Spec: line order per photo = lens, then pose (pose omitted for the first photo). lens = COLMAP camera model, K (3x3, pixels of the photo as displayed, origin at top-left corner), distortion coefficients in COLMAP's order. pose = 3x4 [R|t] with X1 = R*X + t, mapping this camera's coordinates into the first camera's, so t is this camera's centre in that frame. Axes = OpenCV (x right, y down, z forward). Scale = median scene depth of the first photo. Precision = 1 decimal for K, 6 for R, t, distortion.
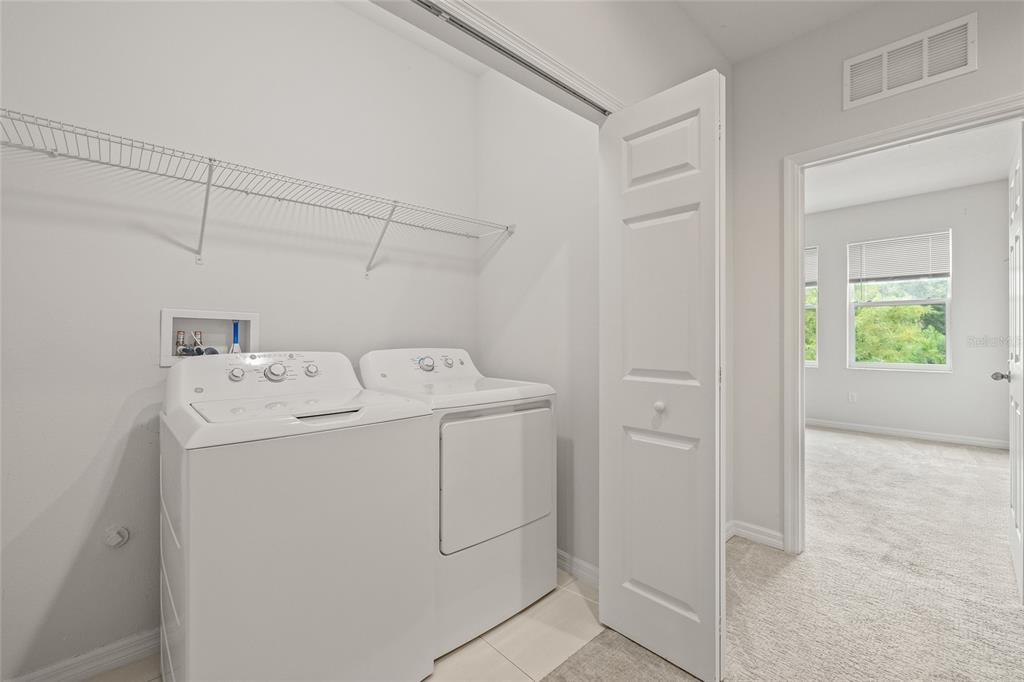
lens RADIAL K [[432.5, 0, 507.5], [0, 432.5, 338.7], [0, 0, 1]] dist [0.000184, 0.001066]
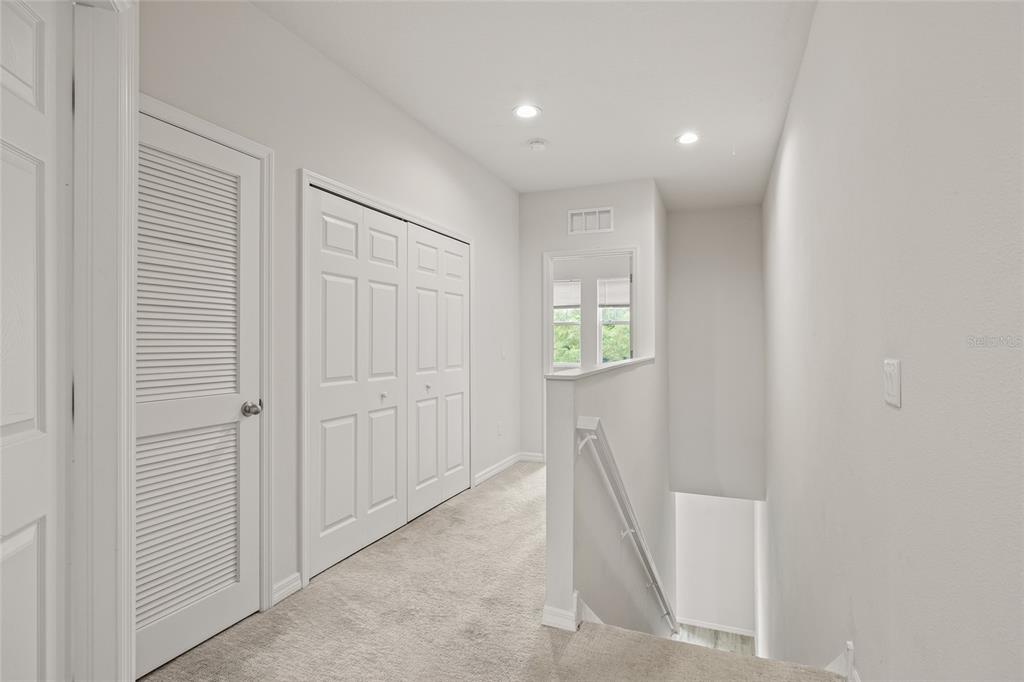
lens RADIAL K [[533.1, 0, 518.2], [0, 533.1, 338.4], [0, 0, 1]] dist [0.000741, 0.000093]
pose [[0.900052, 0.001950, 0.435777, -0.140443], [0.002000, 0.999961, -0.008605, -0.009689], [-0.435777, 0.008616, 0.900013, -0.312465]]
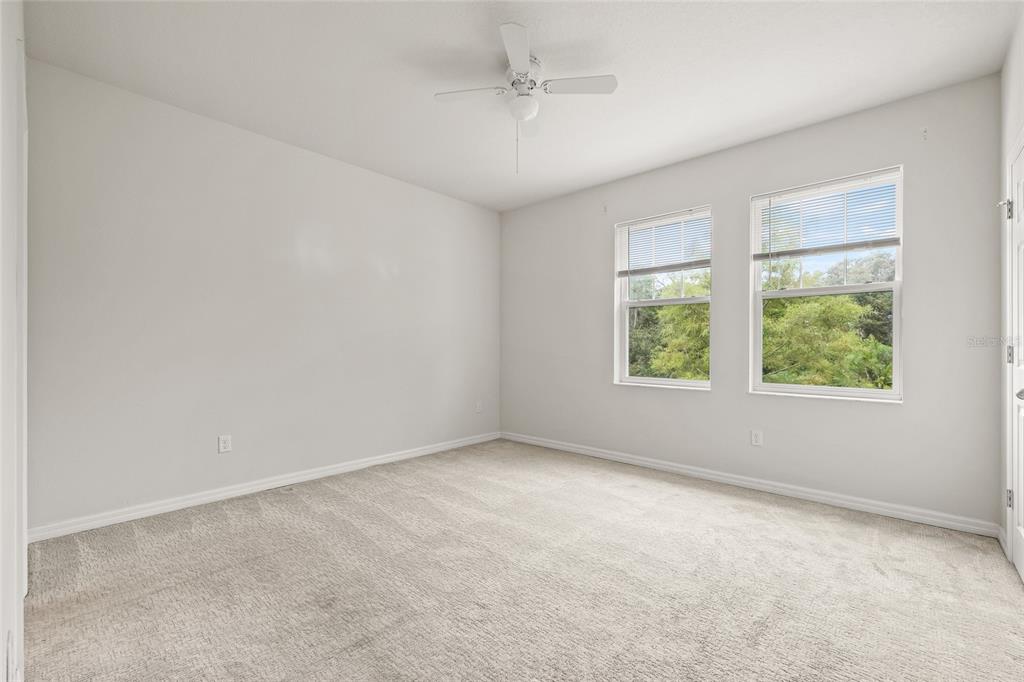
lens RADIAL K [[432.5, 0, 507.5], [0, 432.5, 338.7], [0, 0, 1]] dist [0.000184, 0.001066]
pose [[0.997103, 0.011388, 0.075204, 0.263437], [-0.010462, 0.999865, -0.012701, -0.000107], [-0.075339, 0.011877, 0.997087, 0.269247]]
